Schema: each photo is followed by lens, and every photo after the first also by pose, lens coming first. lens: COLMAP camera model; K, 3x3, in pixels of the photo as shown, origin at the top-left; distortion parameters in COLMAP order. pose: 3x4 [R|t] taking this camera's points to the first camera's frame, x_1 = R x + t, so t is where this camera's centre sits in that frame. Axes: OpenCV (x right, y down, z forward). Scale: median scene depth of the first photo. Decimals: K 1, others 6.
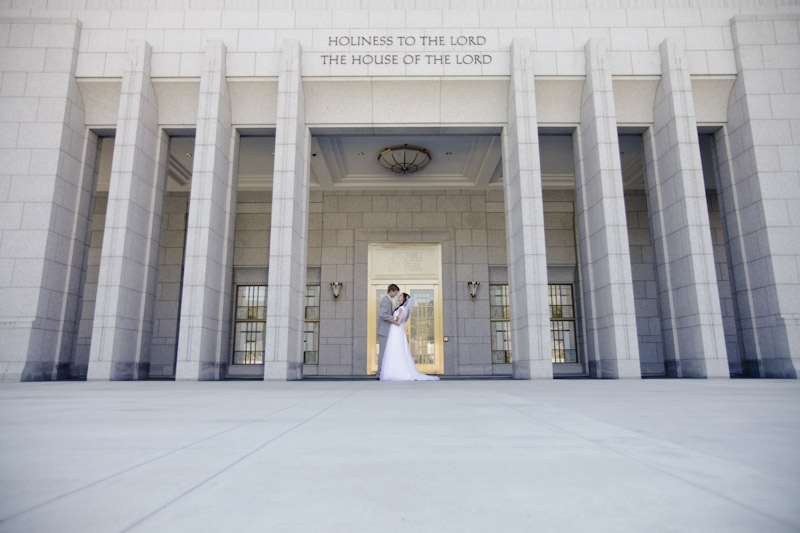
lens RADIAL K [[500.6, 0, 400.0], [0, 500.6, 266.5], [0, 0, 1]] dist [0.001223, 0.000460]
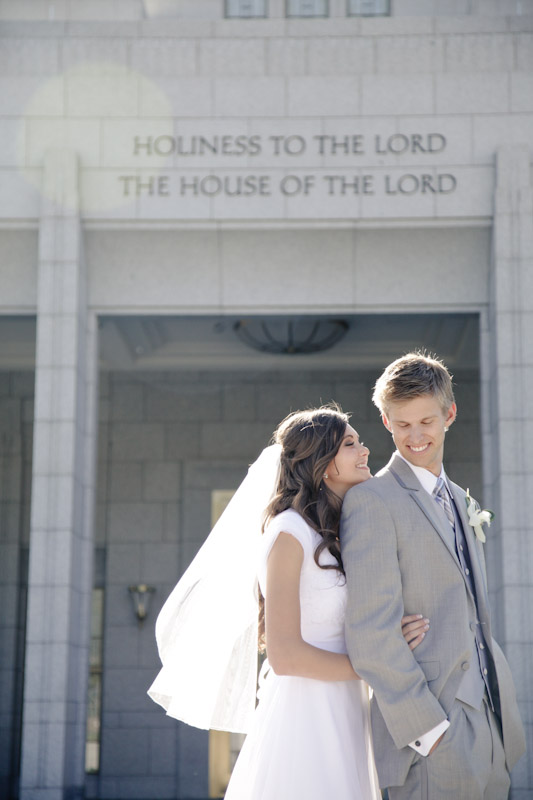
lens RADIAL K [[1795.5, 0, 266.5], [0, 1795.5, 400.0], [0, 0, 1]] dist [0.474994, 0.203478]
pose [[0.999373, 0.001847, -0.035366, 0.057149], [-0.001052, 0.999747, 0.022488, -0.235771], [0.035399, -0.022437, 0.999121, -0.841312]]
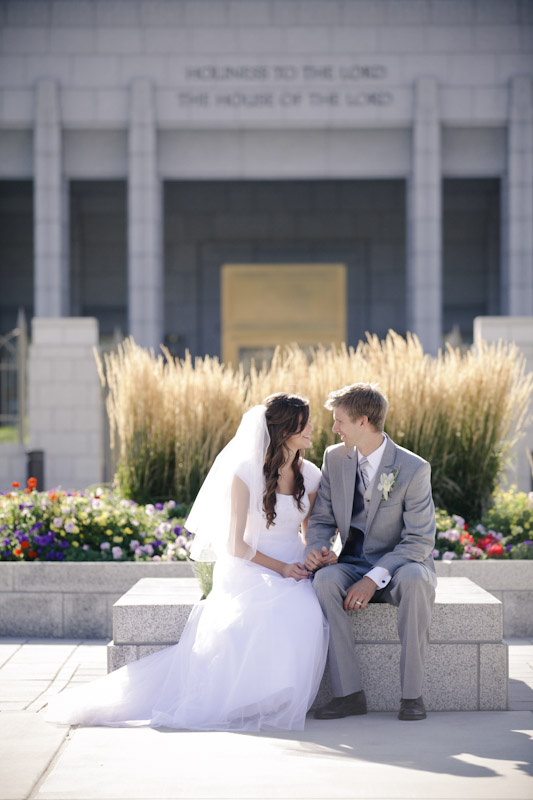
lens RADIAL K [[3204.7, 0, 266.5], [0, 3204.7, 400.0], [0, 0, 1]] dist [0.981172, -0.364958]
pose [[0.999998, -0.000663, -0.001718, -0.008058], [0.000994, 0.979701, 0.200464, -0.975916], [0.001550, -0.200465, 0.979700, -4.150442]]
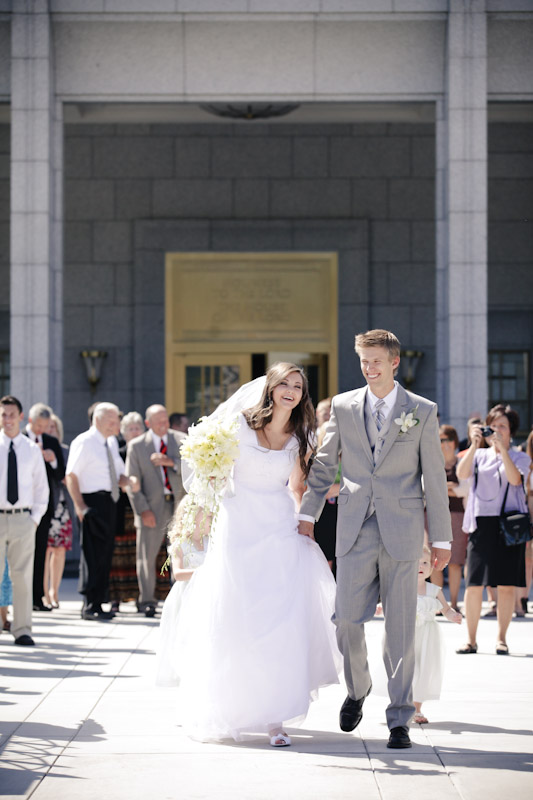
lens RADIAL K [[2980.8, 0, 266.5], [0, 2980.8, 400.0], [0, 0, 1]] dist [0.252297, 2.745082]
pose [[0.999975, 0.006911, -0.001653, 0.038320], [-0.006511, 0.984243, 0.176702, -0.531536], [0.002848, -0.176687, 0.984263, -2.151619]]
